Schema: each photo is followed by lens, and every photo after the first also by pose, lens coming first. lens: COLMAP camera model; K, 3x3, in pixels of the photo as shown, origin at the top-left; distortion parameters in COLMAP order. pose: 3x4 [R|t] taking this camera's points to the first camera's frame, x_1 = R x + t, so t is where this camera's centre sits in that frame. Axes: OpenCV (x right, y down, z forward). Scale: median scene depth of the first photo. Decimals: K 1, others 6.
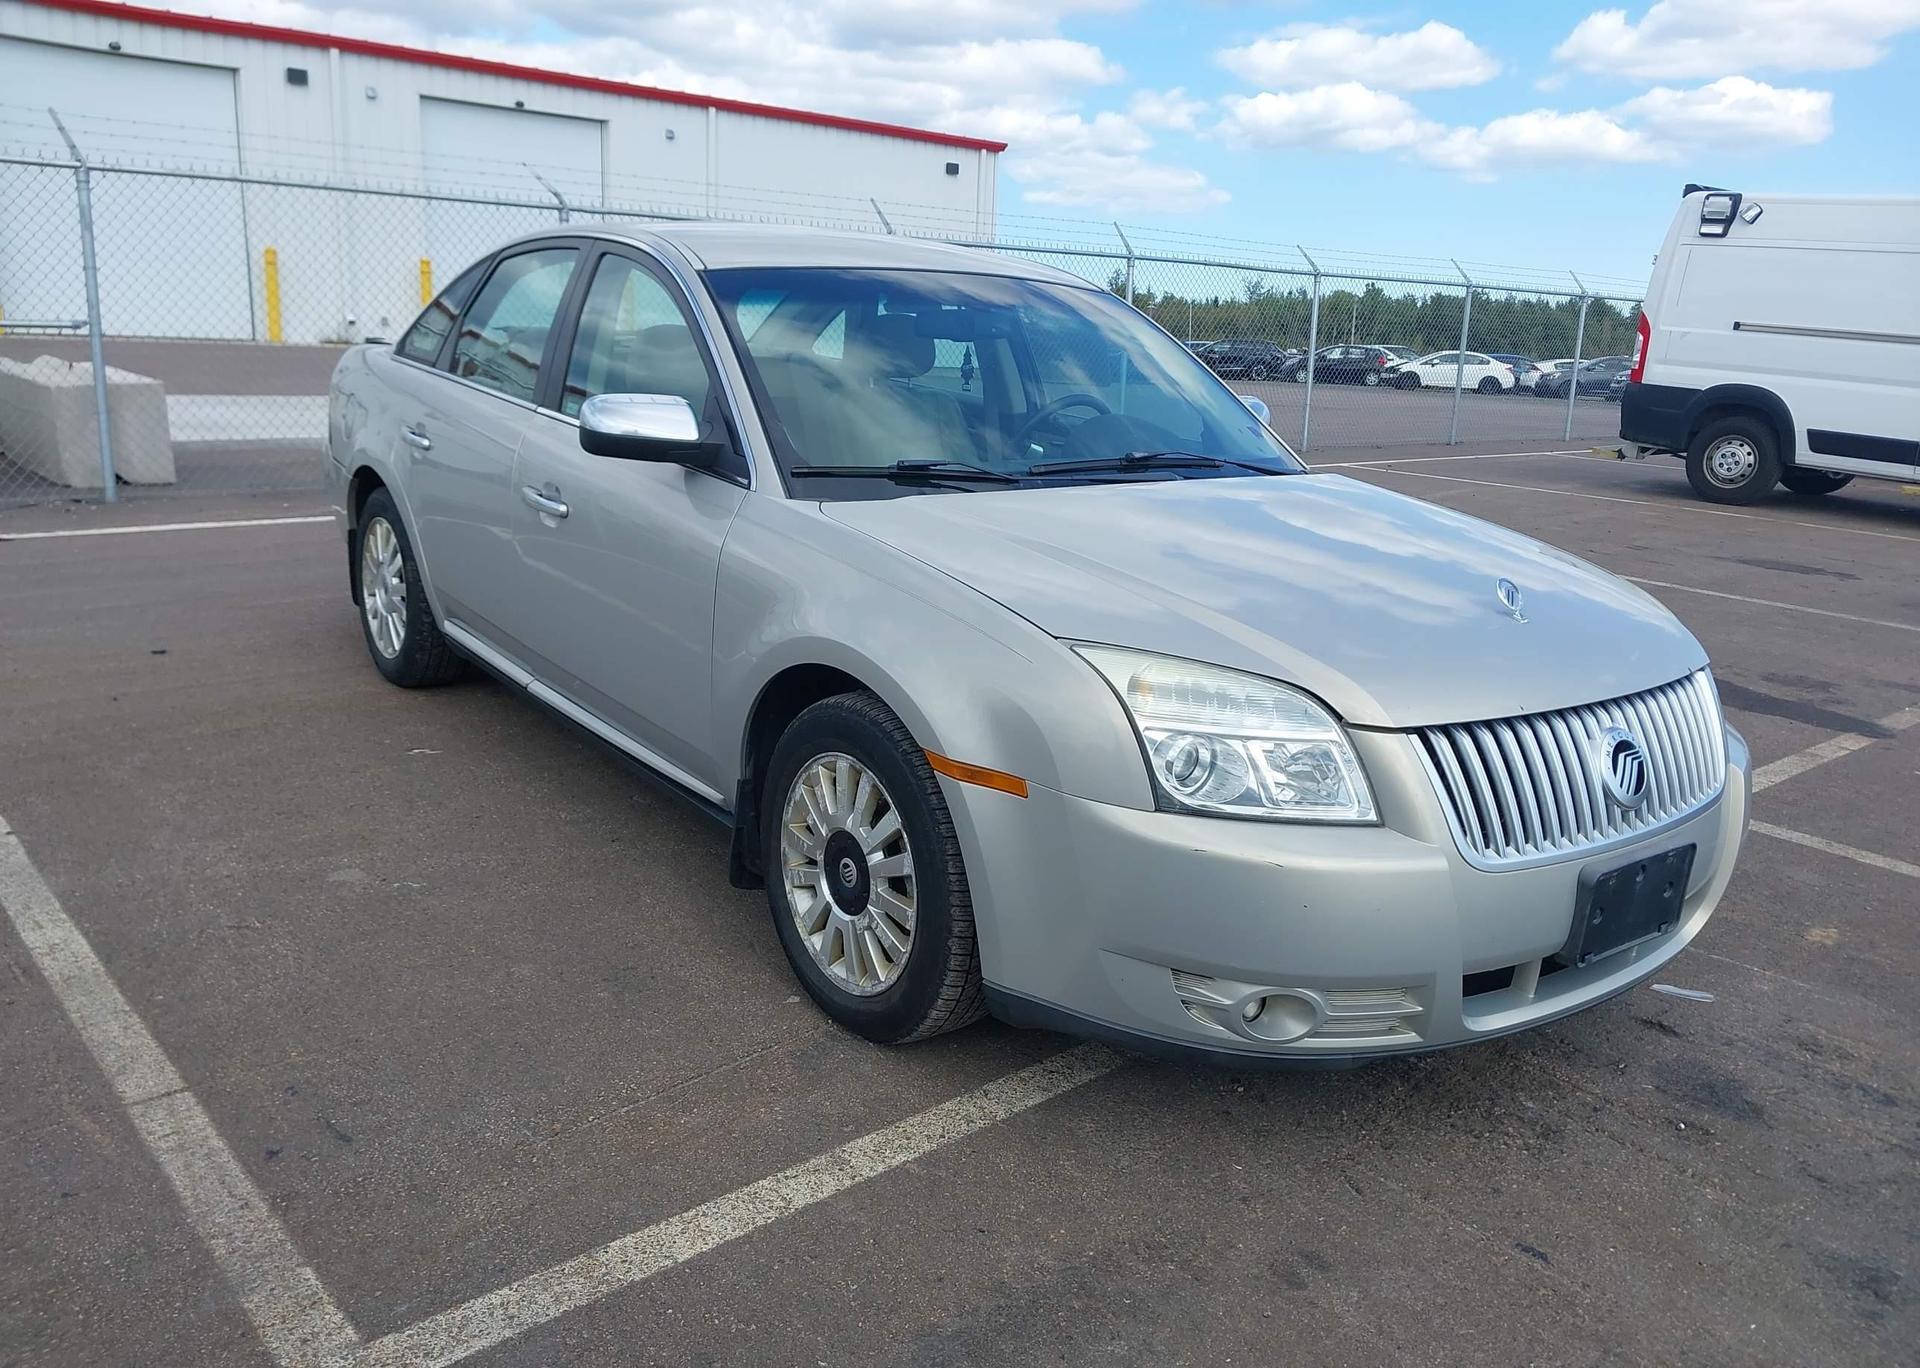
lens RADIAL K [[1507.8, 0, 970.5], [0, 1507.8, 672.8], [0, 0, 1]] dist [0.030990, -0.038786]
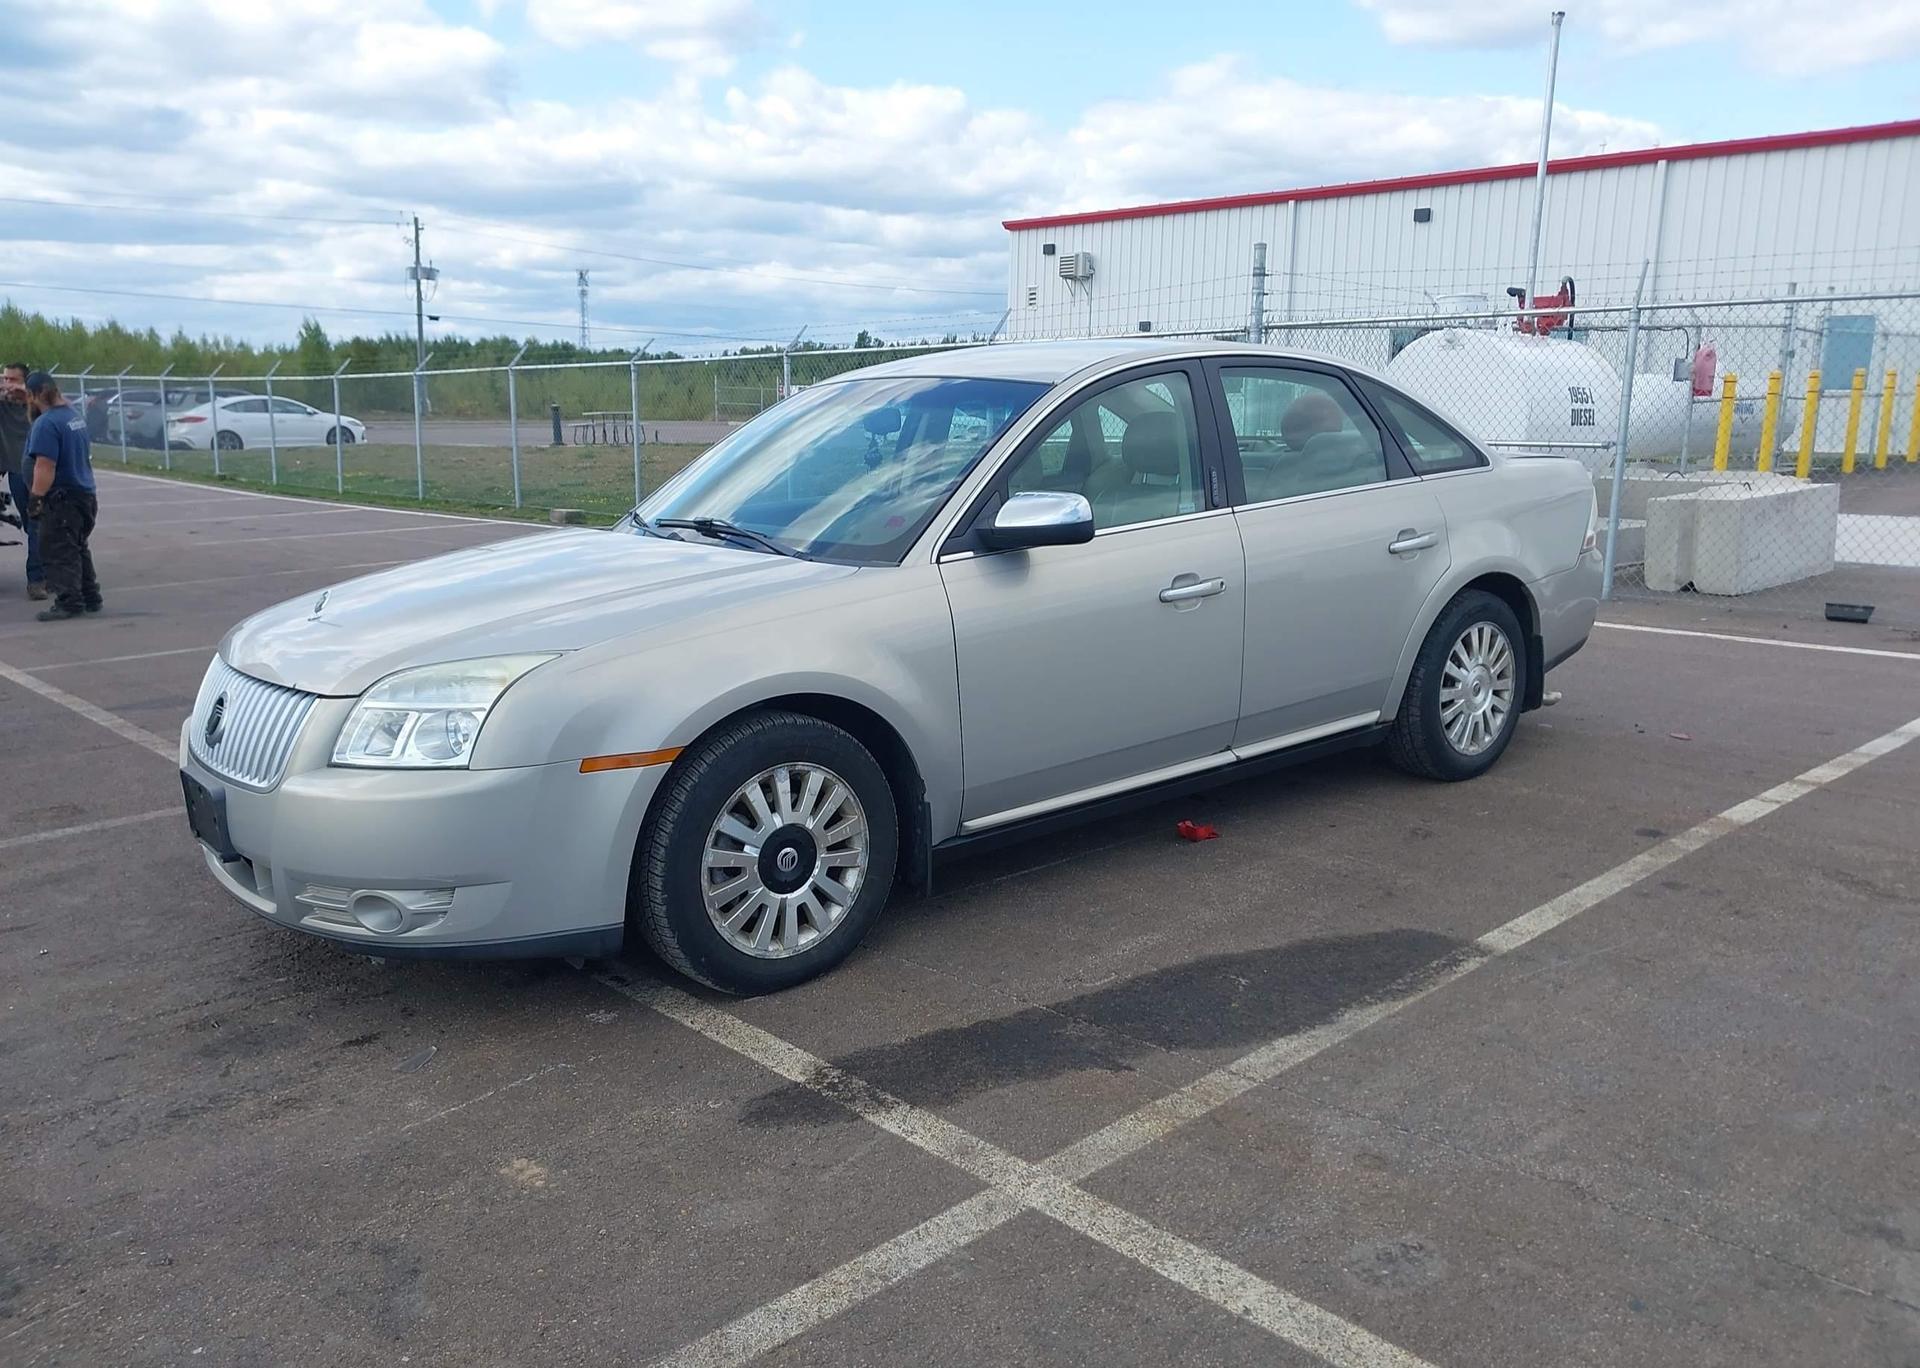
lens RADIAL K [[1507.8, 0, 942.1], [0, 1507.8, 715.2], [0, 0, 1]] dist [0.030990, -0.038786]
pose [[0.026764, 0.161743, -0.986470, 0.187854], [-0.226100, 0.962230, 0.151634, -0.031196], [0.973736, 0.218983, 0.062323, 0.162327]]
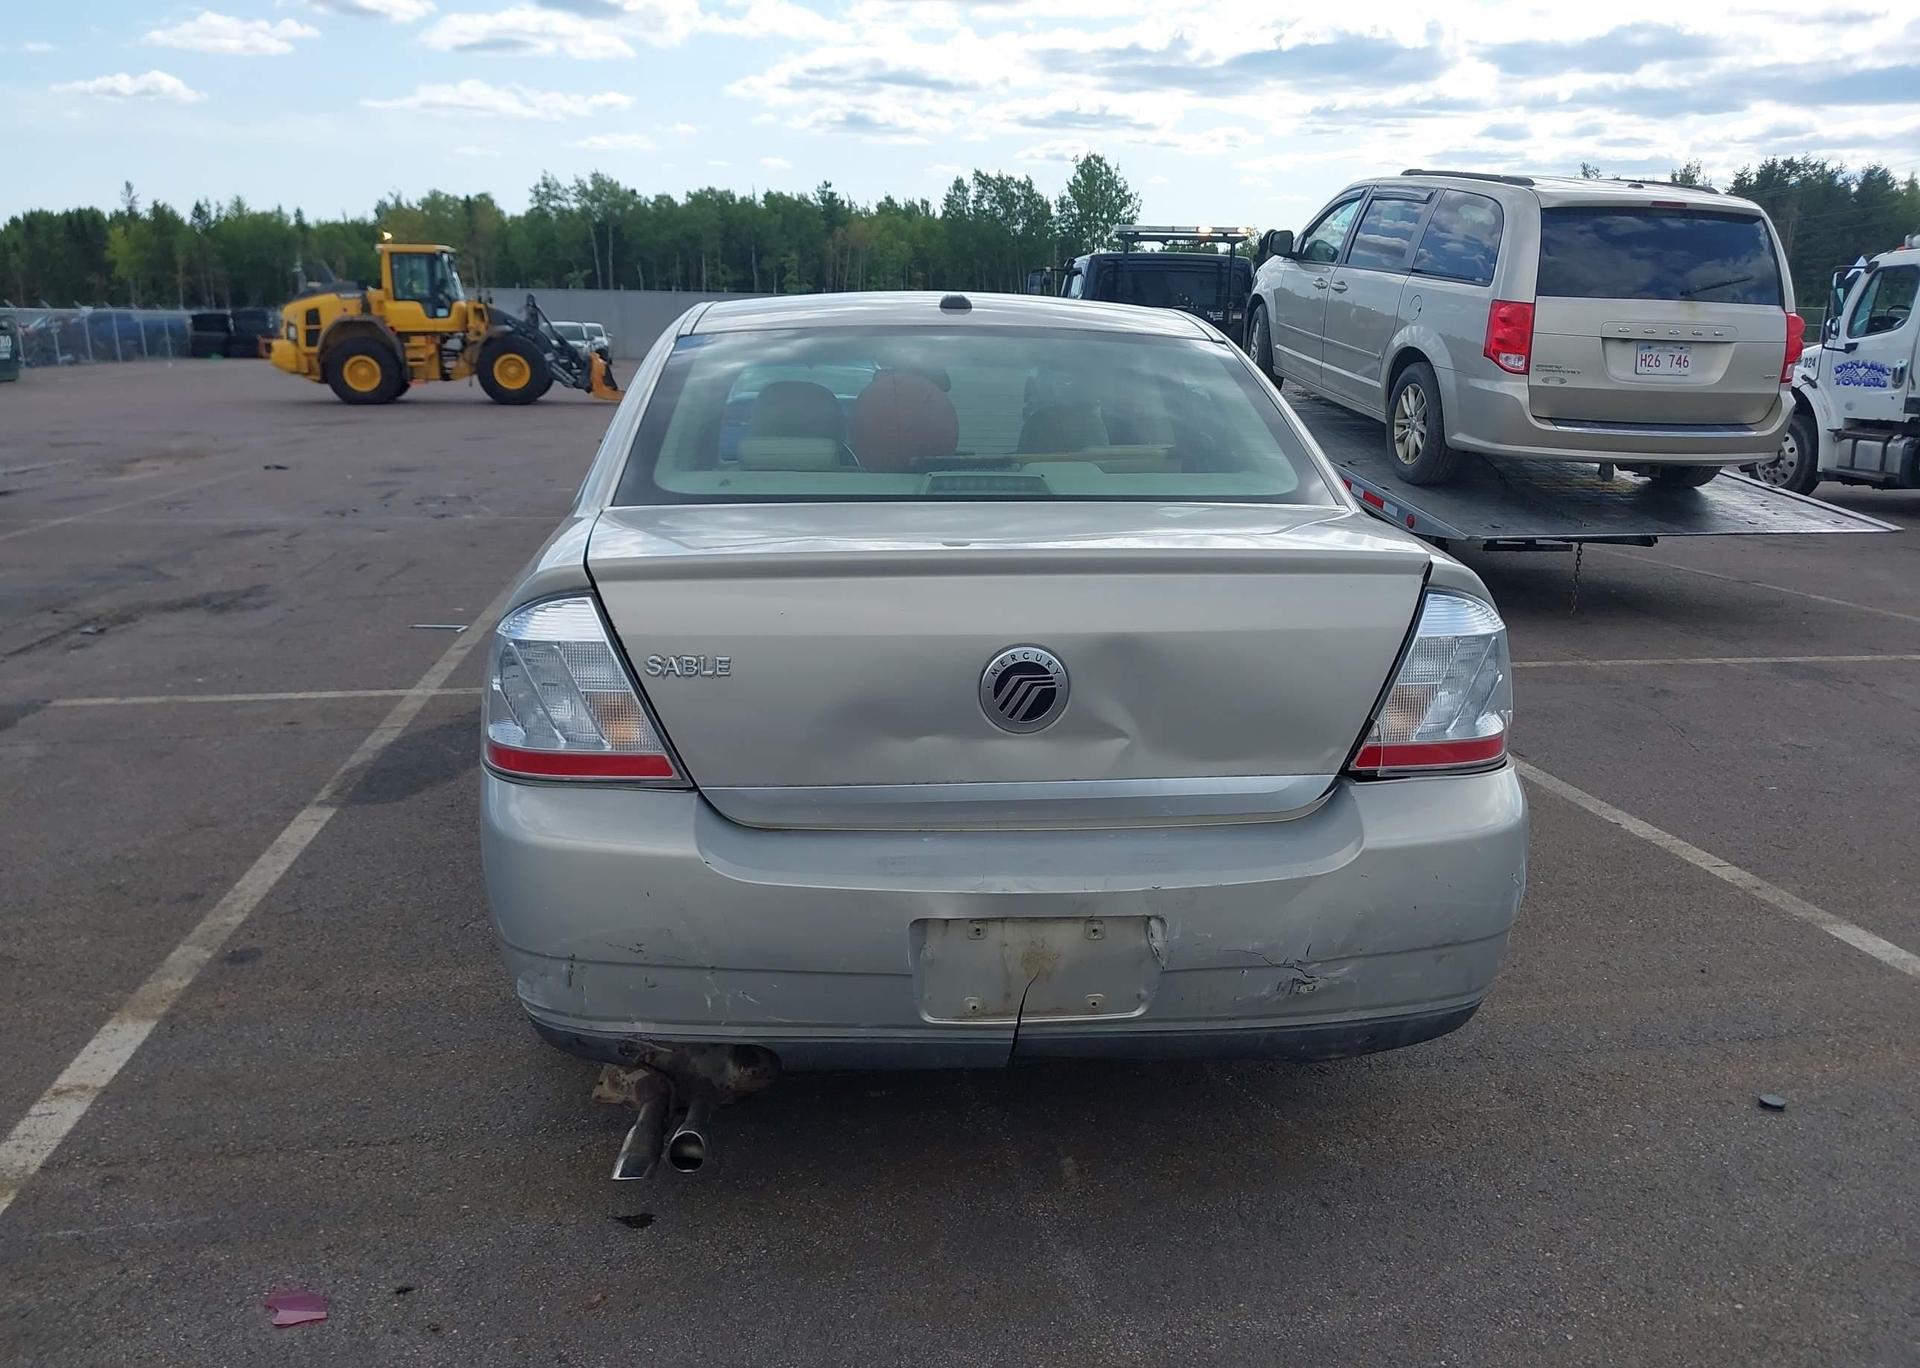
lens RADIAL K [[1507.8, 0, 961.4], [0, 1507.8, 678.8], [0, 0, 1]] dist [0.030990, -0.038786]
pose [[-0.848429, -0.167197, 0.502209, -0.115692], [0.080145, 0.897281, 0.434123, -0.087761], [-0.523206, 0.408572, -0.747880, 0.322902]]
